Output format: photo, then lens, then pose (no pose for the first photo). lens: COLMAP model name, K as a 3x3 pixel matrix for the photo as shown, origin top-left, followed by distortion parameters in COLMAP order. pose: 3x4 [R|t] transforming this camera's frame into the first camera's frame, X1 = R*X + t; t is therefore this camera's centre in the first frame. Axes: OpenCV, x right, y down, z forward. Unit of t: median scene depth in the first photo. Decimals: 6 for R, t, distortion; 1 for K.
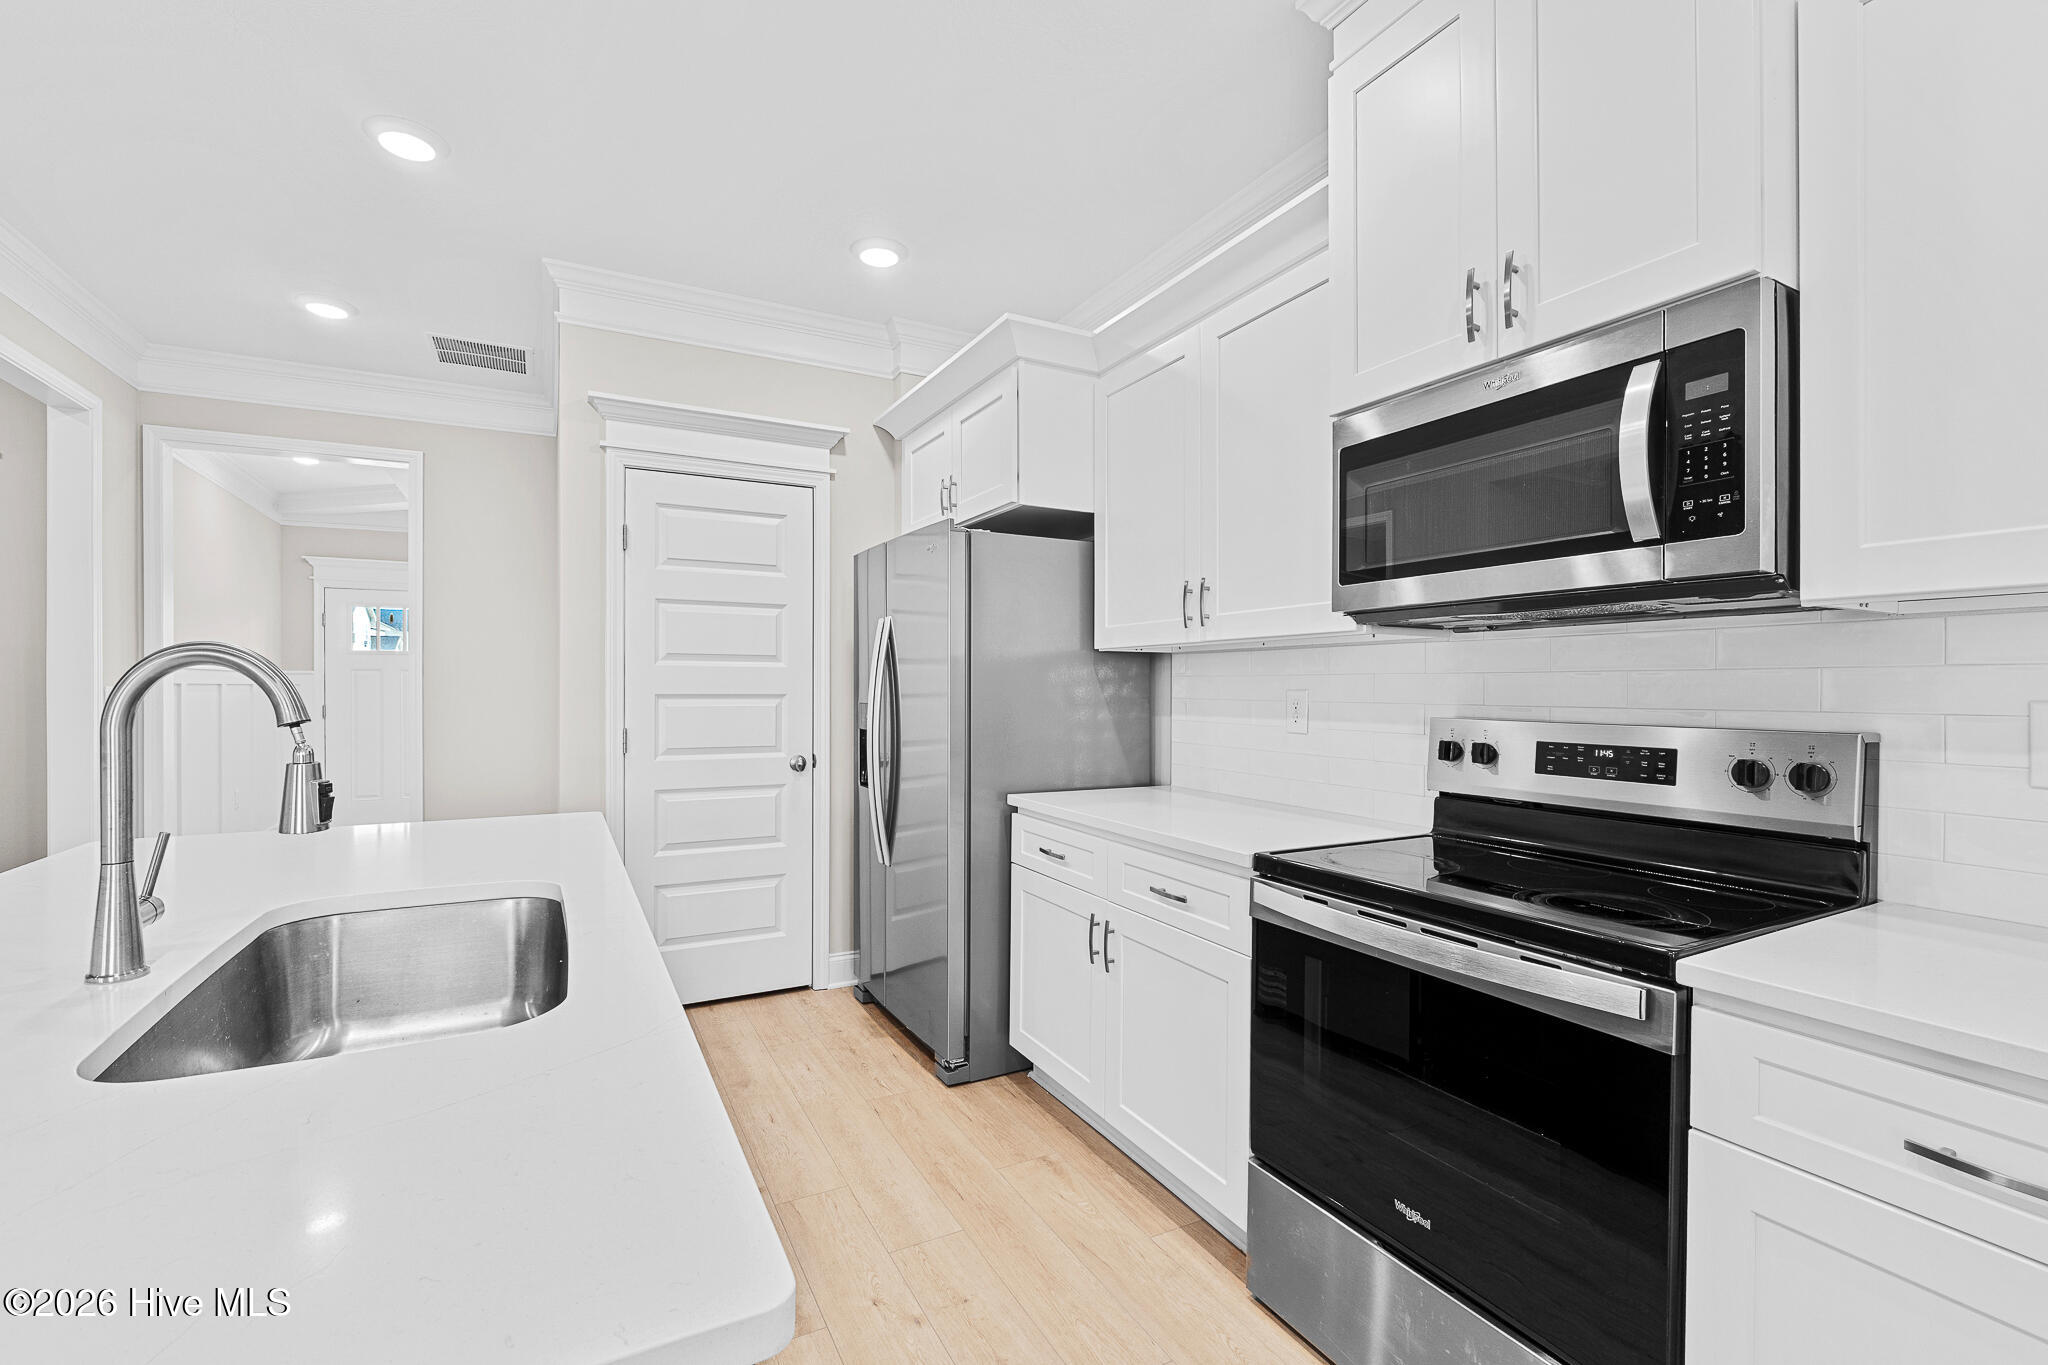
lens RADIAL K [[873.7, 0, 998.0], [0, 873.7, 690.9], [0, 0, 1]] dist [-0.003180, -0.000356]
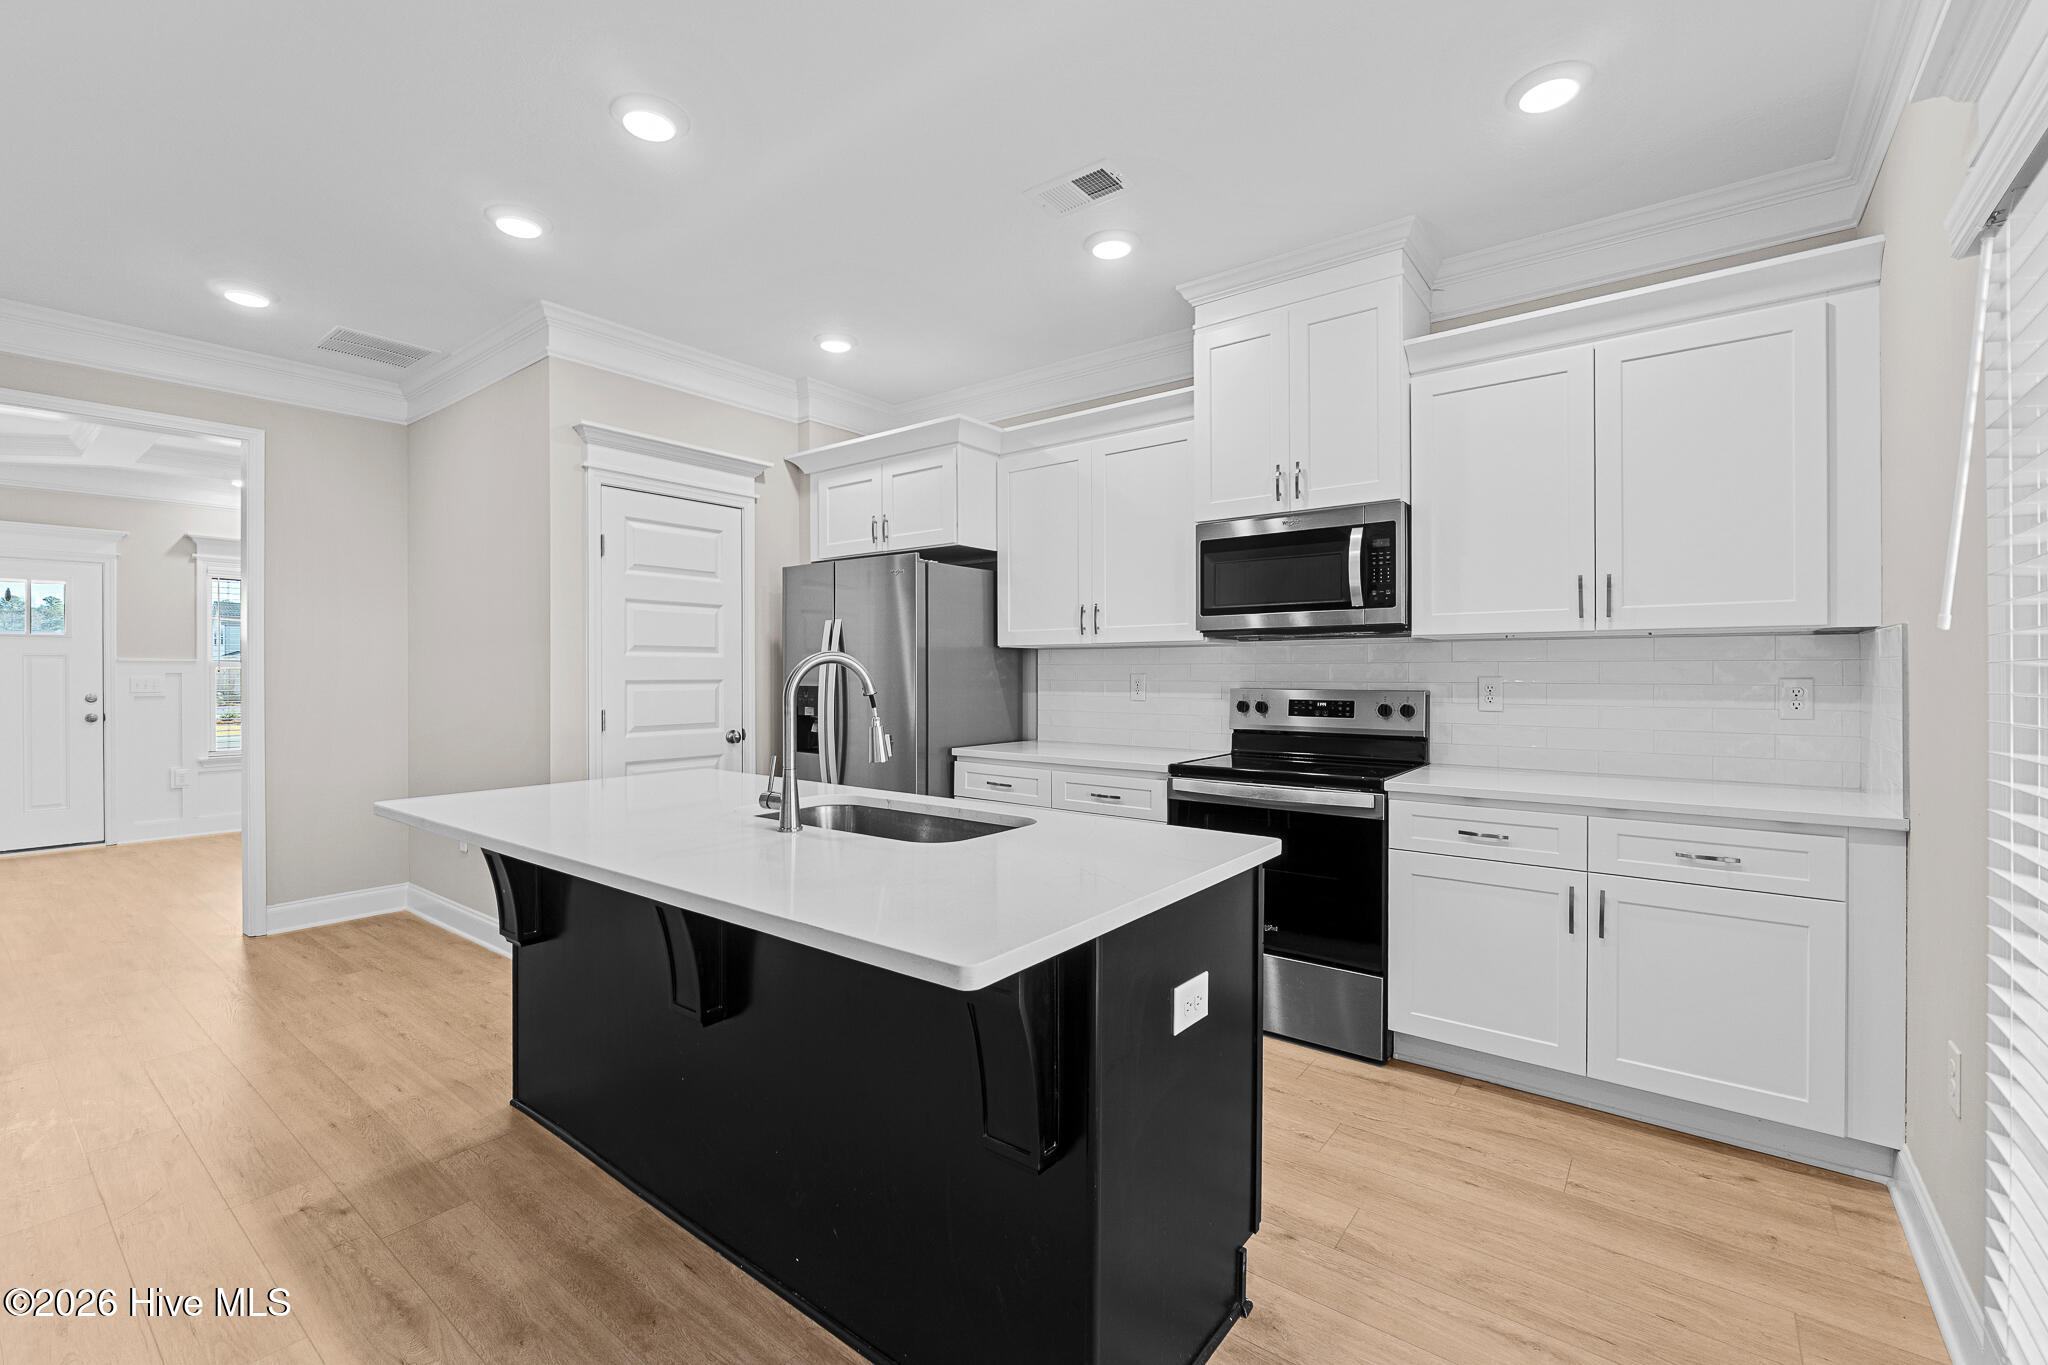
lens RADIAL K [[869.8, 0, 1002.6], [0, 869.8, 682.4], [0, 0, 1]] dist [-0.004097, -0.000299]
pose [[0.910164, -0.010199, 0.414123, -0.659119], [0.006563, 0.999926, 0.010202, -0.003552], [-0.414197, -0.006567, 0.910164, -0.428350]]
